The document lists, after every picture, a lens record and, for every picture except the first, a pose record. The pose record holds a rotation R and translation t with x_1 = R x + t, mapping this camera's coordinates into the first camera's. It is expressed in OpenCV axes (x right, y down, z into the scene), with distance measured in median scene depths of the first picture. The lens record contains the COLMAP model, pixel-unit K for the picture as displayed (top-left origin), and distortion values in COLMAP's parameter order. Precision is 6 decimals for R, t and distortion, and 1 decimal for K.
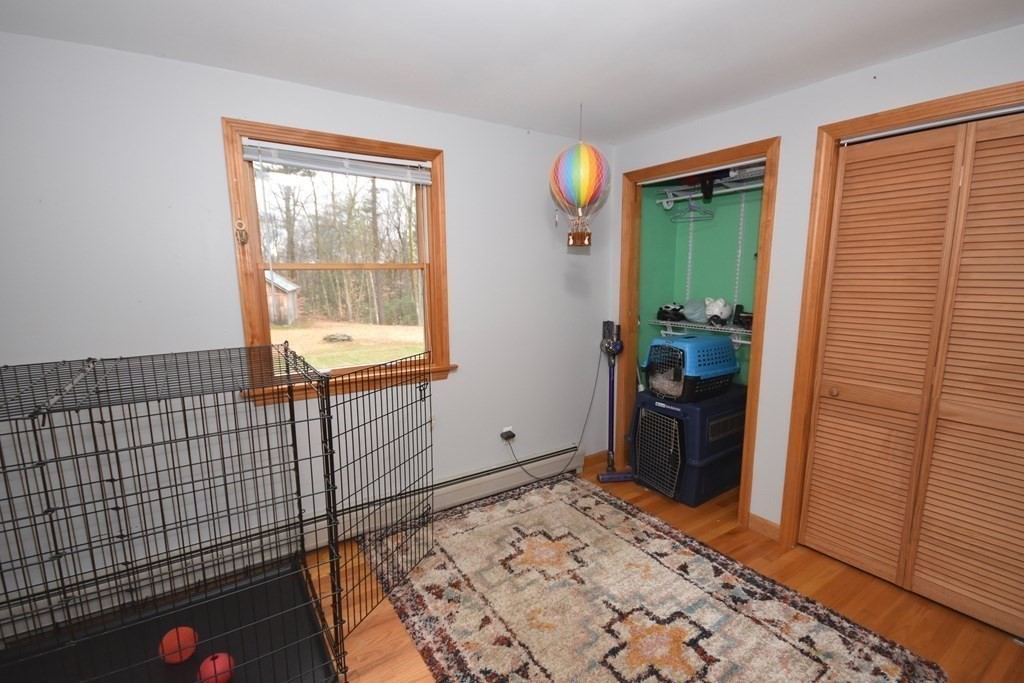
lens RADIAL K [[469.6, 0, 512.0], [0, 469.6, 341.5], [0, 0, 1]] dist [-0.001401, -0.000423]
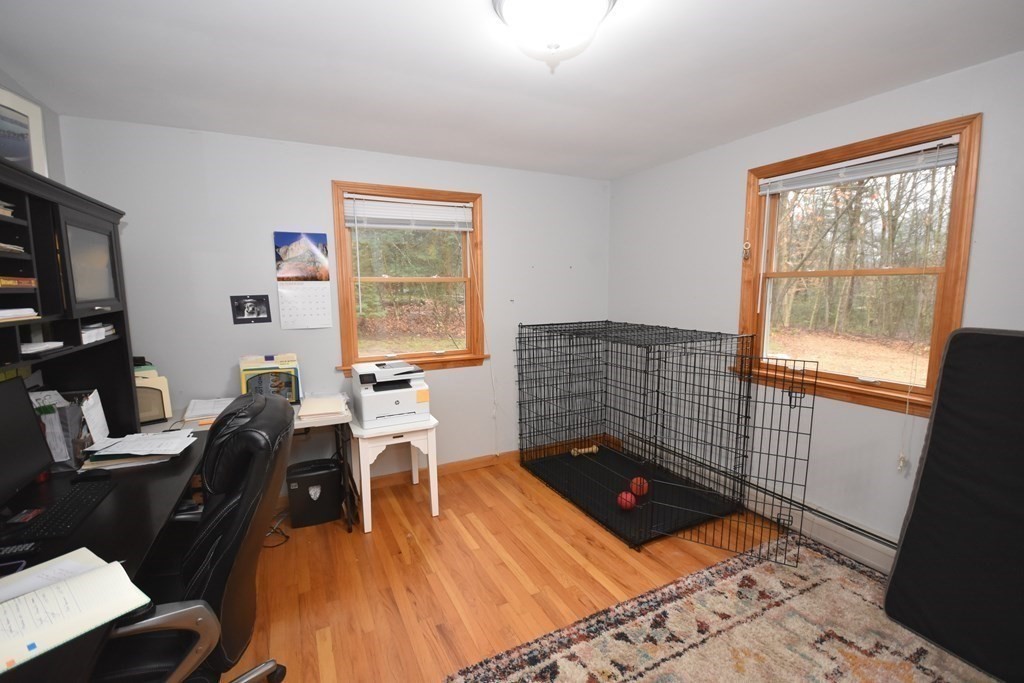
lens RADIAL K [[469.6, 0, 512.0], [0, 469.6, 341.5], [0, 0, 1]] dist [-0.001401, -0.000423]
pose [[-0.126080, 0.133294, -0.983024, 0.875142], [-0.129813, 0.980194, 0.149560, -0.091071], [0.983490, 0.146466, -0.106279, 0.513884]]
